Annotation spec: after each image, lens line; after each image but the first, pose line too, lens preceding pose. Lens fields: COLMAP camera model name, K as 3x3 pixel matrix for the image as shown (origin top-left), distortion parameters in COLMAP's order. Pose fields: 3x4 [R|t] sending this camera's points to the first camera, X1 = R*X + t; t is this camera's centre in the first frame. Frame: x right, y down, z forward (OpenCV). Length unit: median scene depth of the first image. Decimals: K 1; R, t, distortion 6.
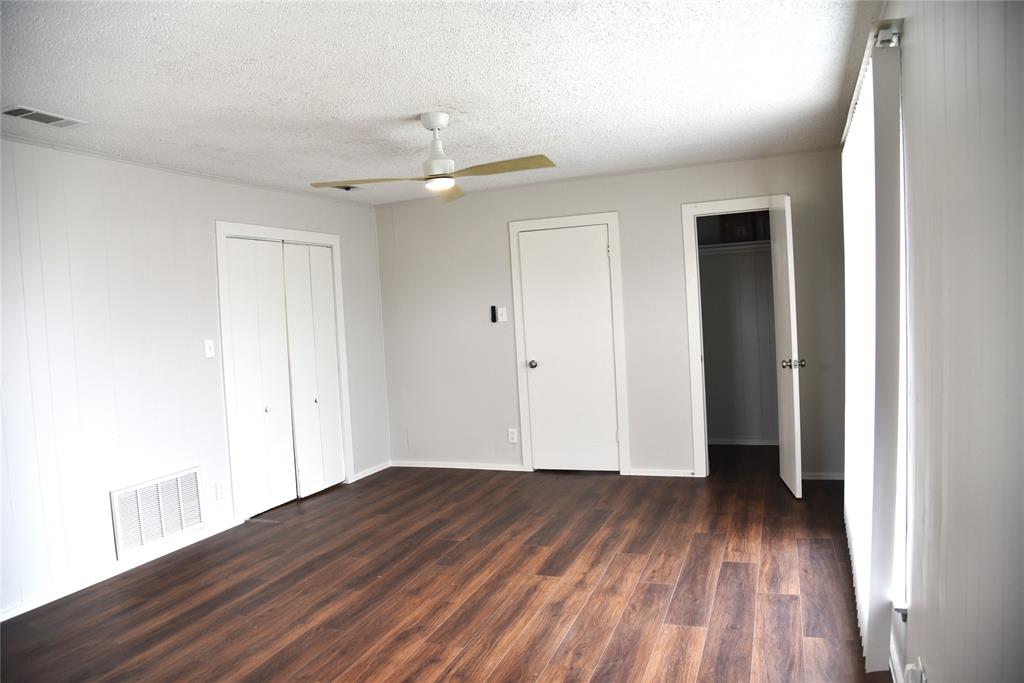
lens RADIAL K [[722.2, 0, 513.3], [0, 722.2, 345.3], [0, 0, 1]] dist [-0.069012, 0.003105]
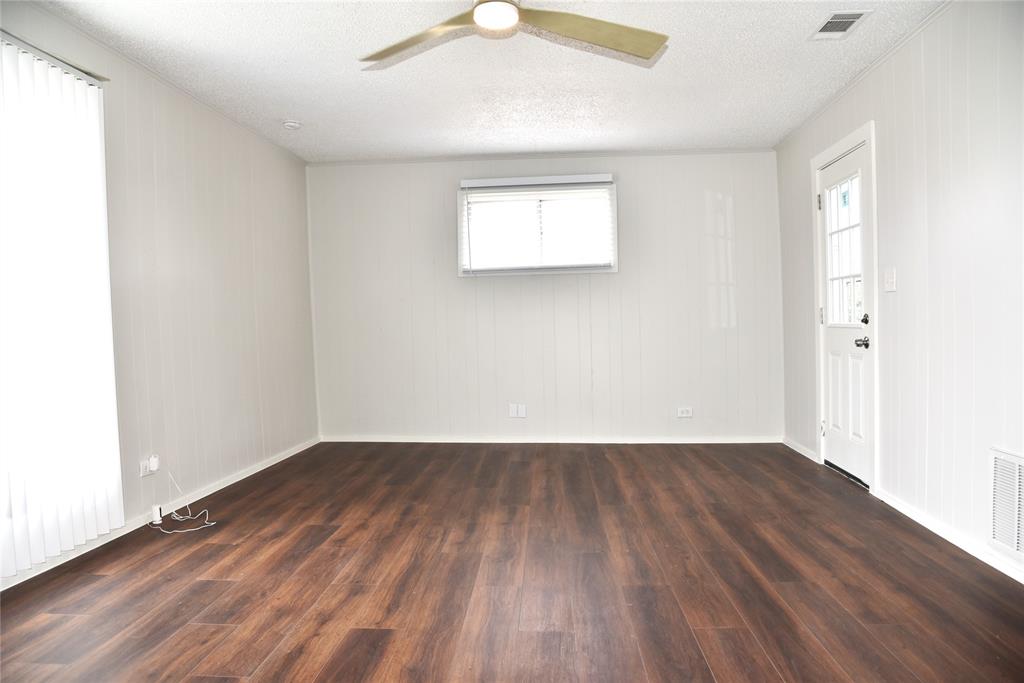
lens RADIAL K [[722.2, 0, 513.3], [0, 722.2, 339.6], [0, 0, 1]] dist [-0.069012, 0.003105]
pose [[-0.951190, 0.079578, -0.298168, 0.112261], [0.054488, 0.994309, 0.091551, 0.009387], [0.303756, 0.070836, -0.950113, 1.830778]]
